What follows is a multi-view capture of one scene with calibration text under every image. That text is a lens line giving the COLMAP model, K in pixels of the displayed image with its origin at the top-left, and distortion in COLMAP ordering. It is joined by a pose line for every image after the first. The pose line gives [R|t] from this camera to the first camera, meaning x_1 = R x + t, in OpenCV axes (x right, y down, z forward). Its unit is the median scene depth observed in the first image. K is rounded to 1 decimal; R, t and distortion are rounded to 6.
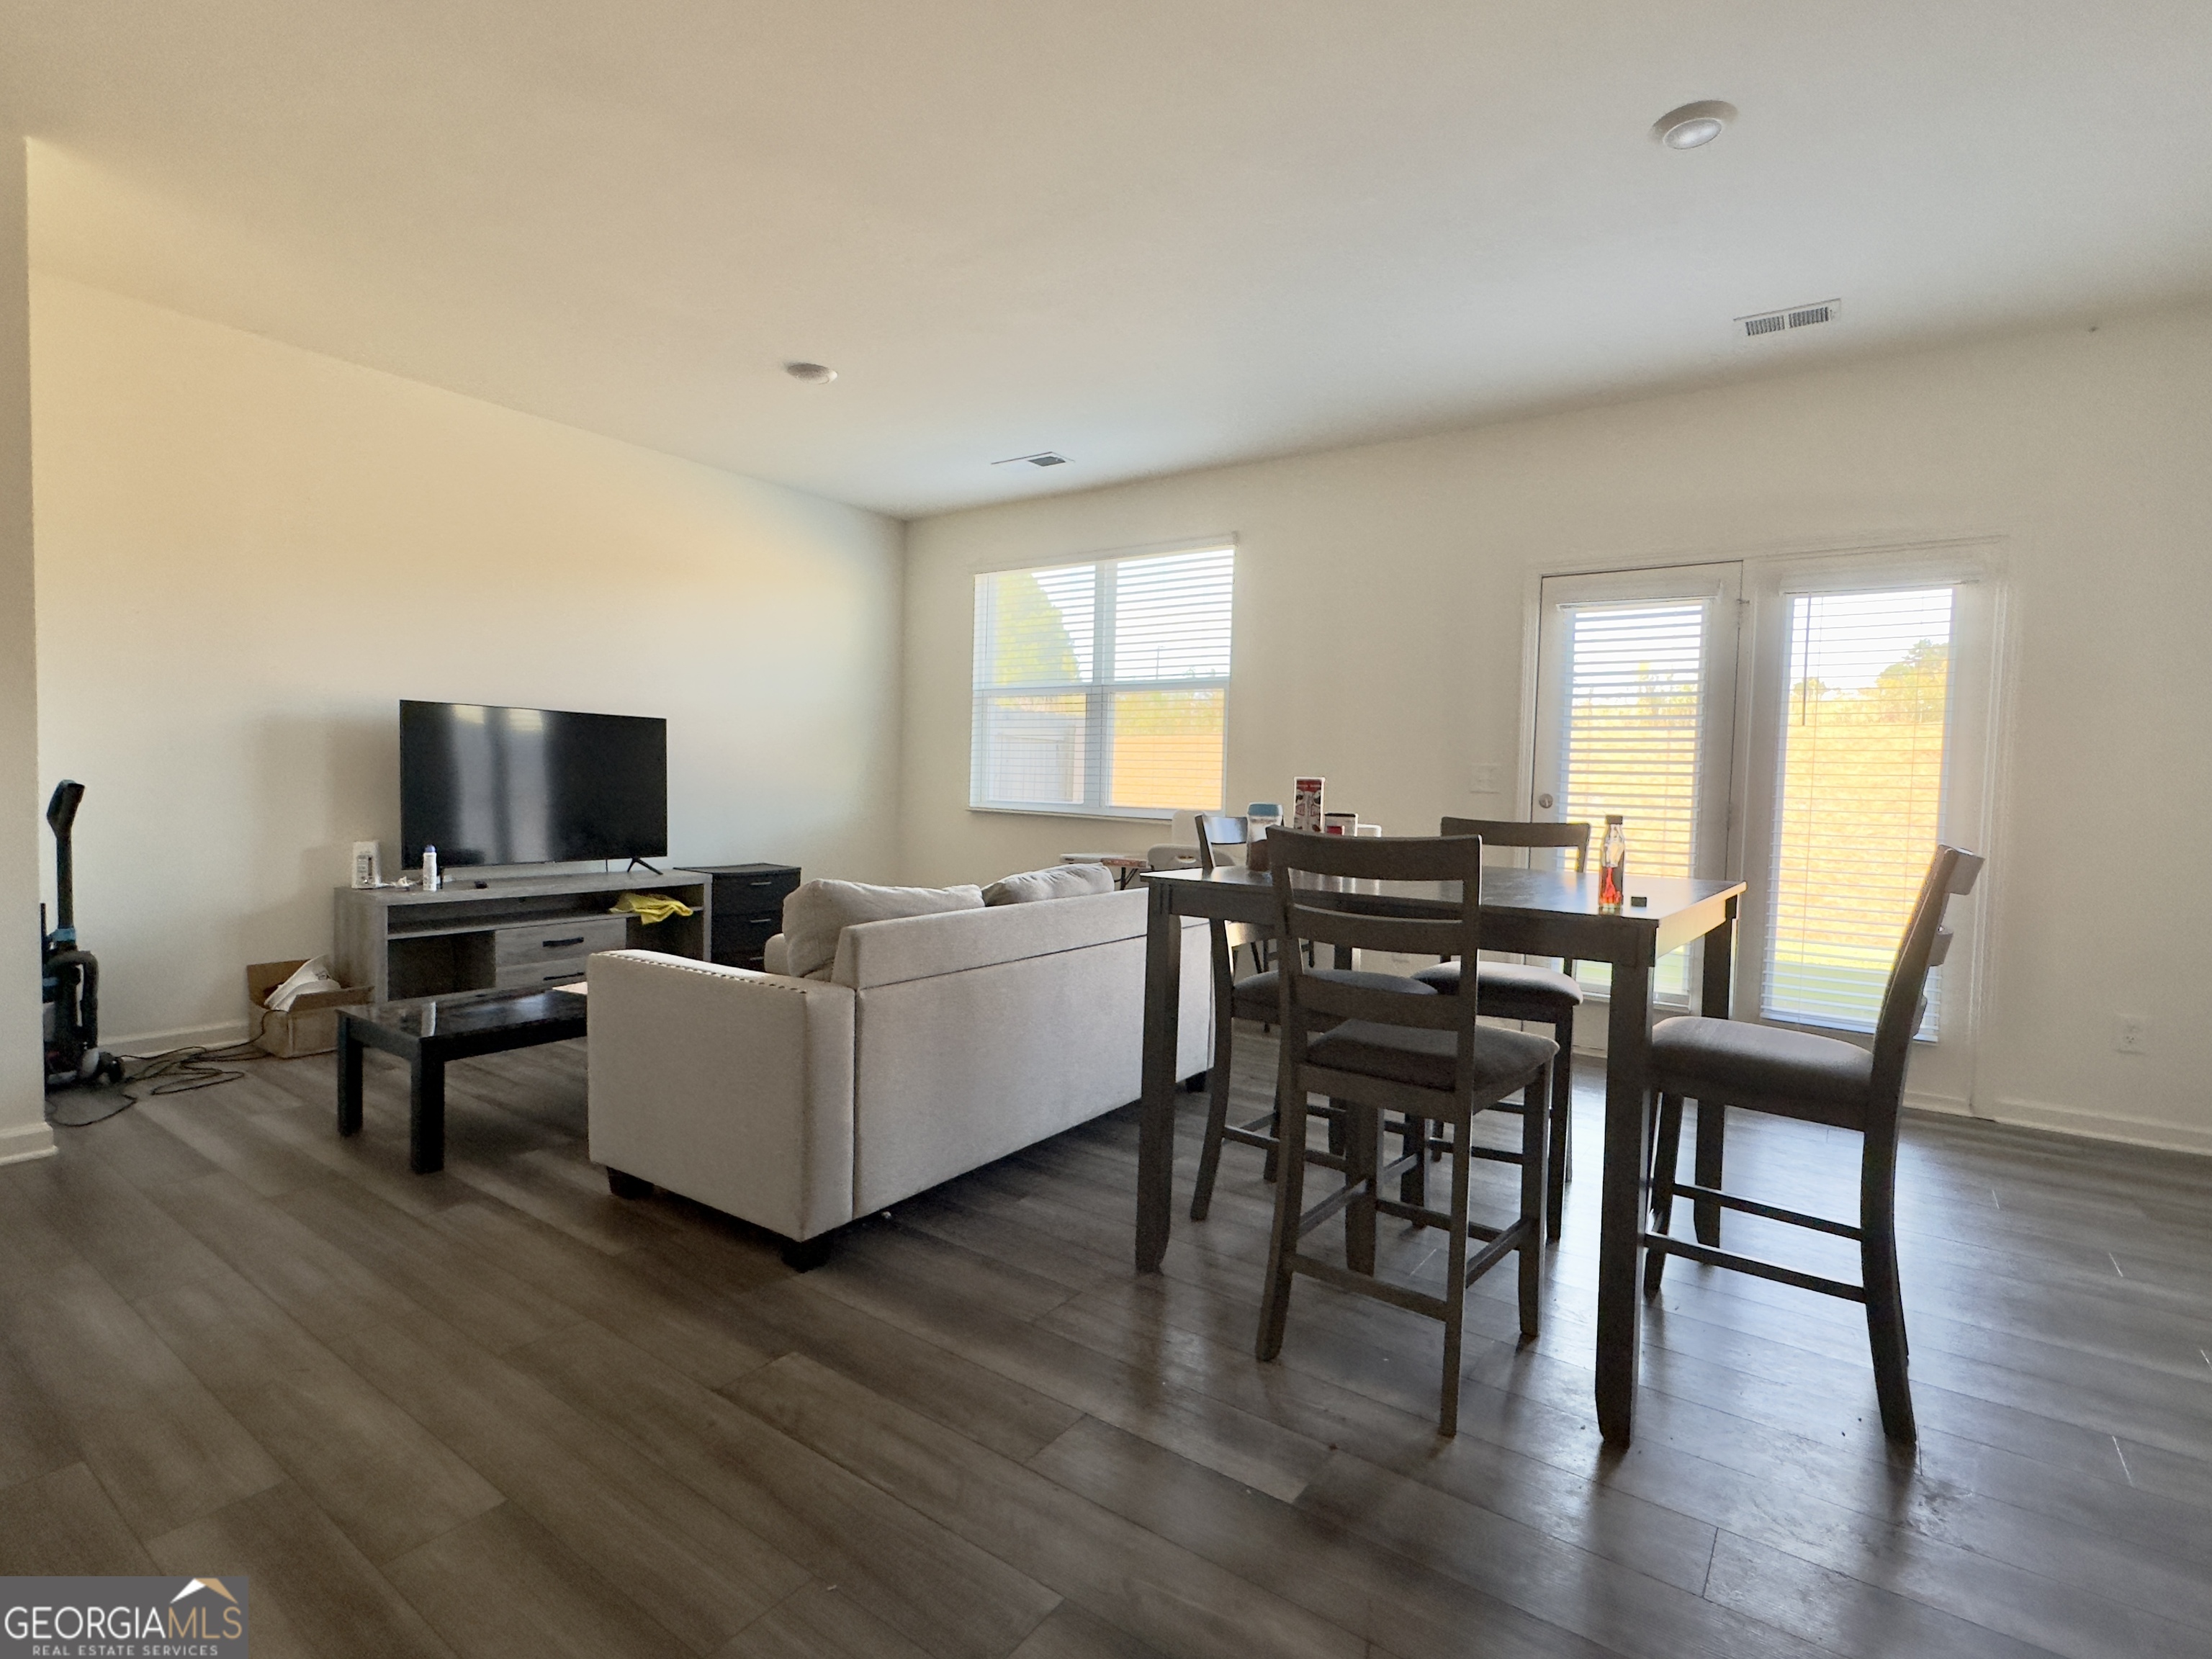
lens RADIAL K [[1070.0, 0, 1106.0], [0, 1070.0, 829.5], [0, 0, 1]] dist [0.000330, 0.000153]
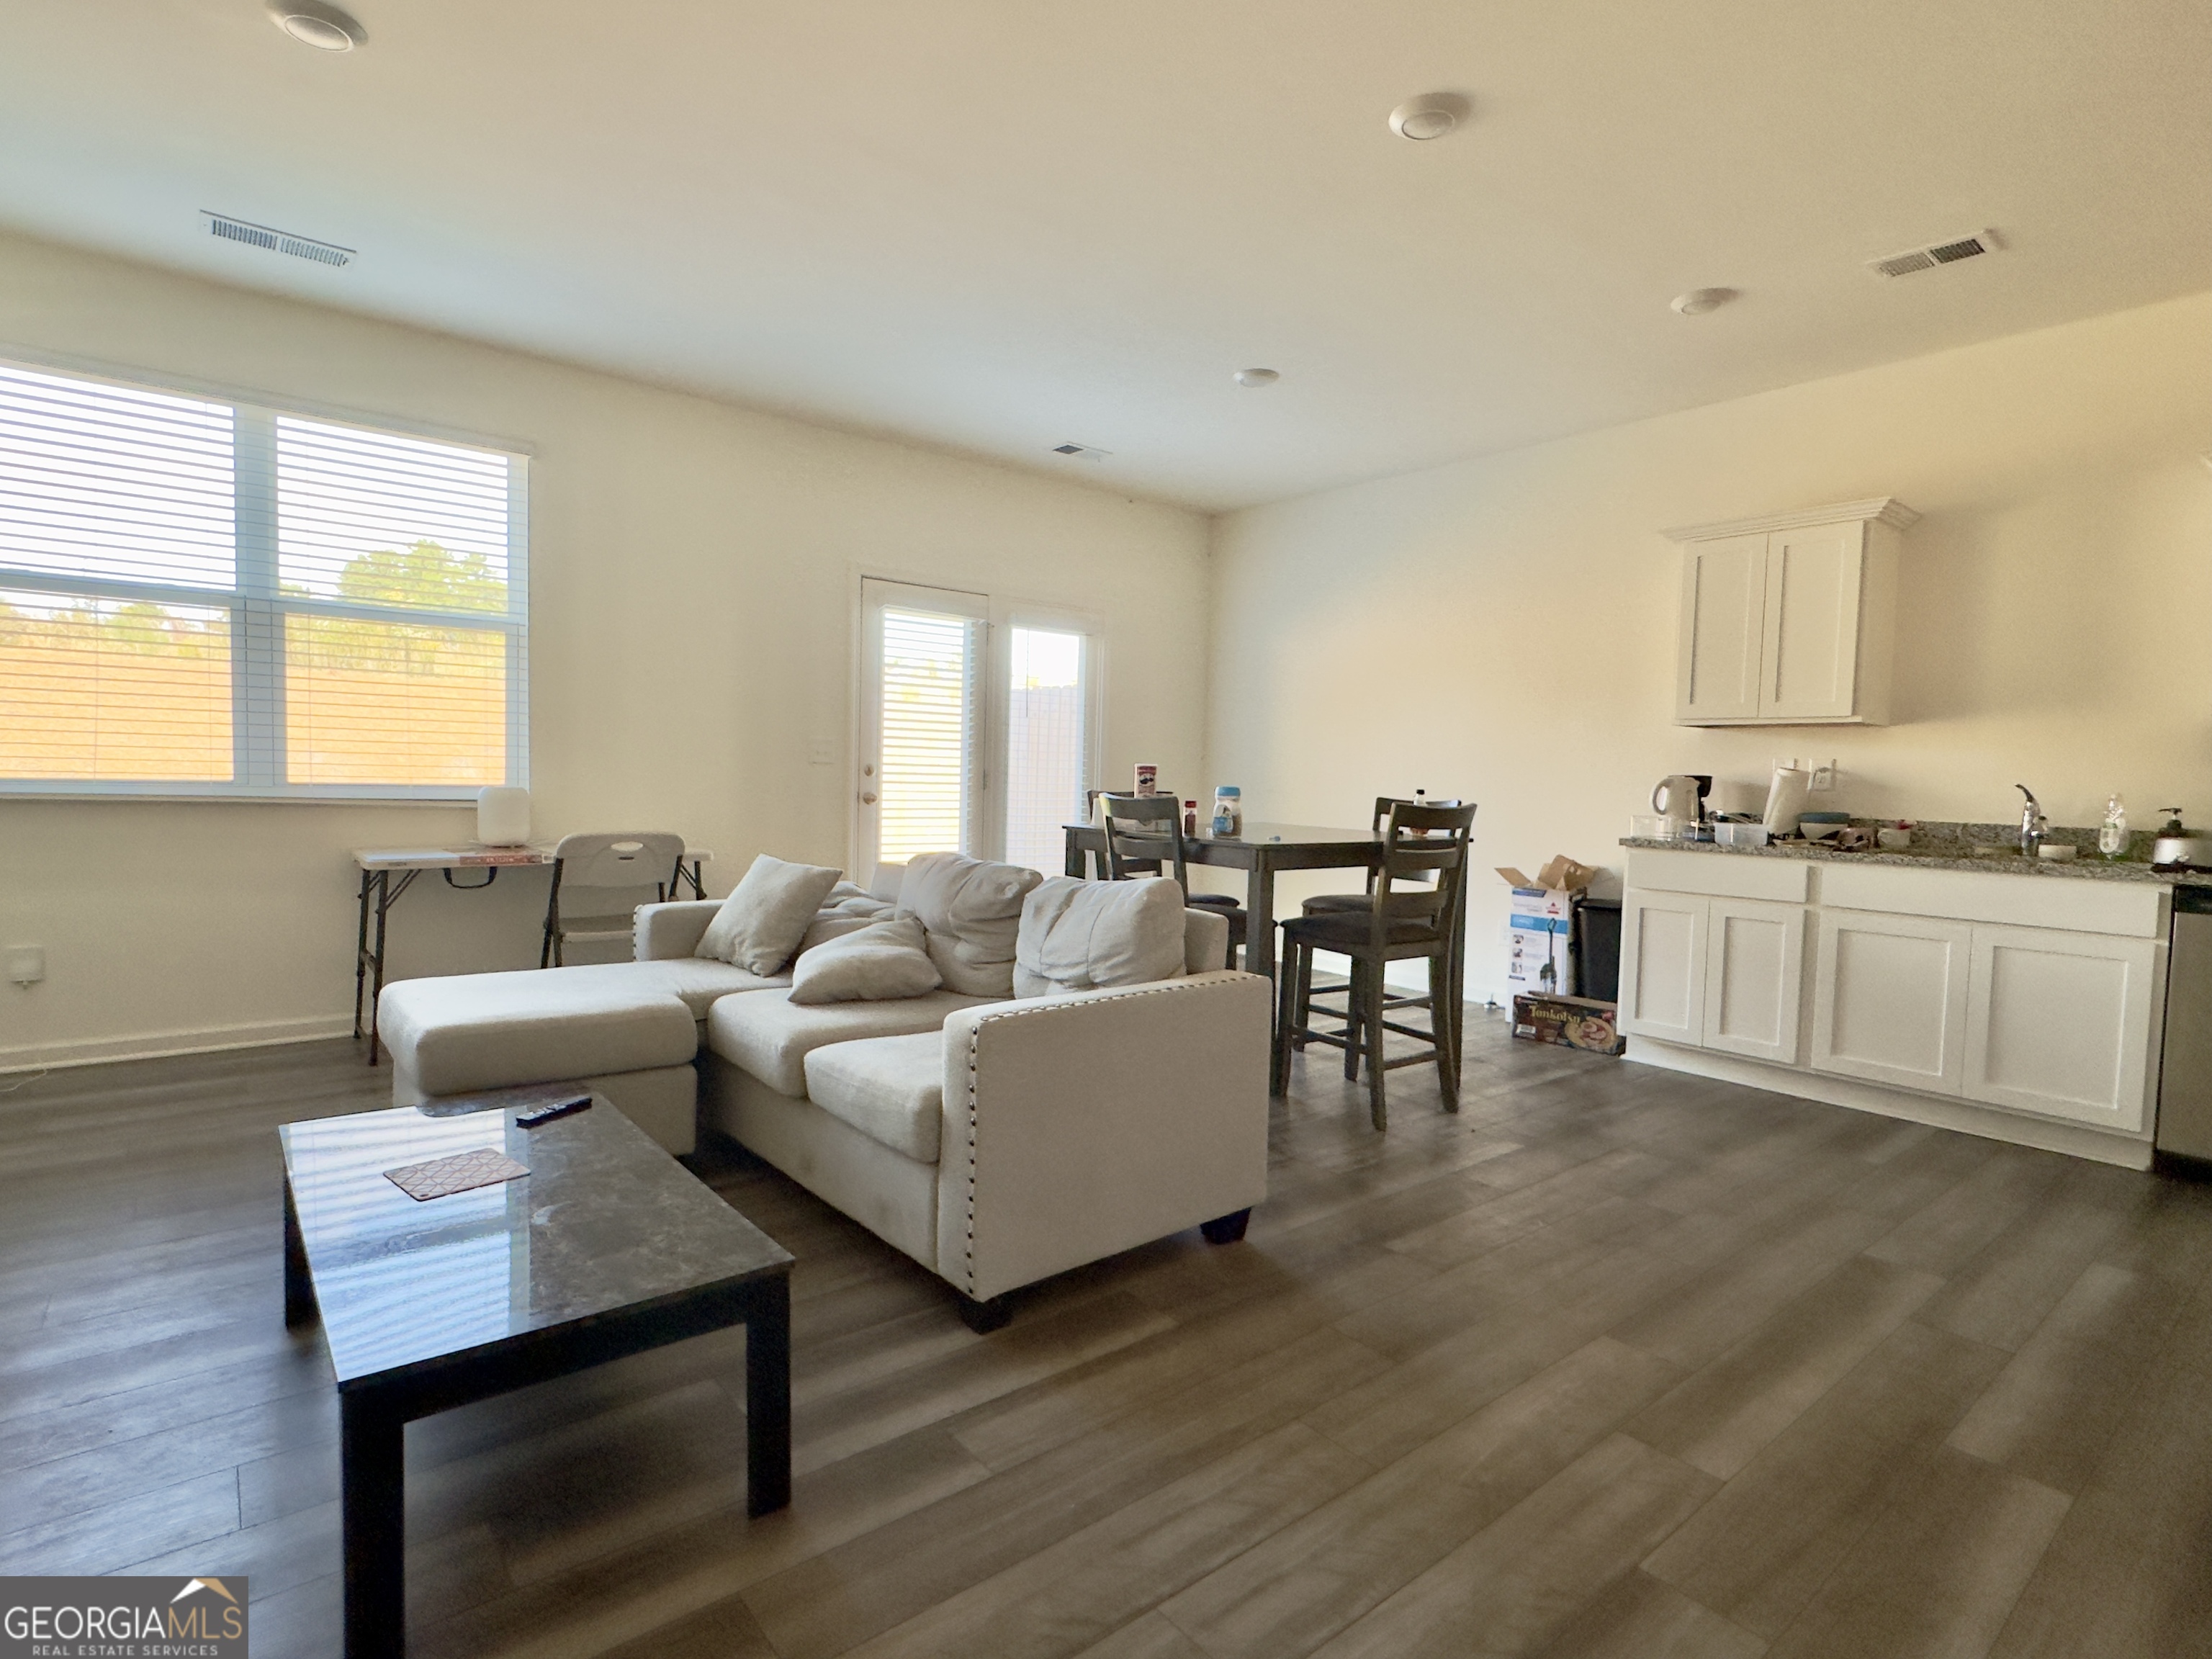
lens RADIAL K [[1091.1, 0, 1125.3], [0, 1091.1, 832.1], [0, 0, 1]] dist [-0.002086, -0.000499]
pose [[0.263468, -0.072878, 0.961911, -1.099967], [0.023649, 0.997330, 0.069084, -0.057860], [-0.964378, 0.004547, 0.264488, 0.675903]]
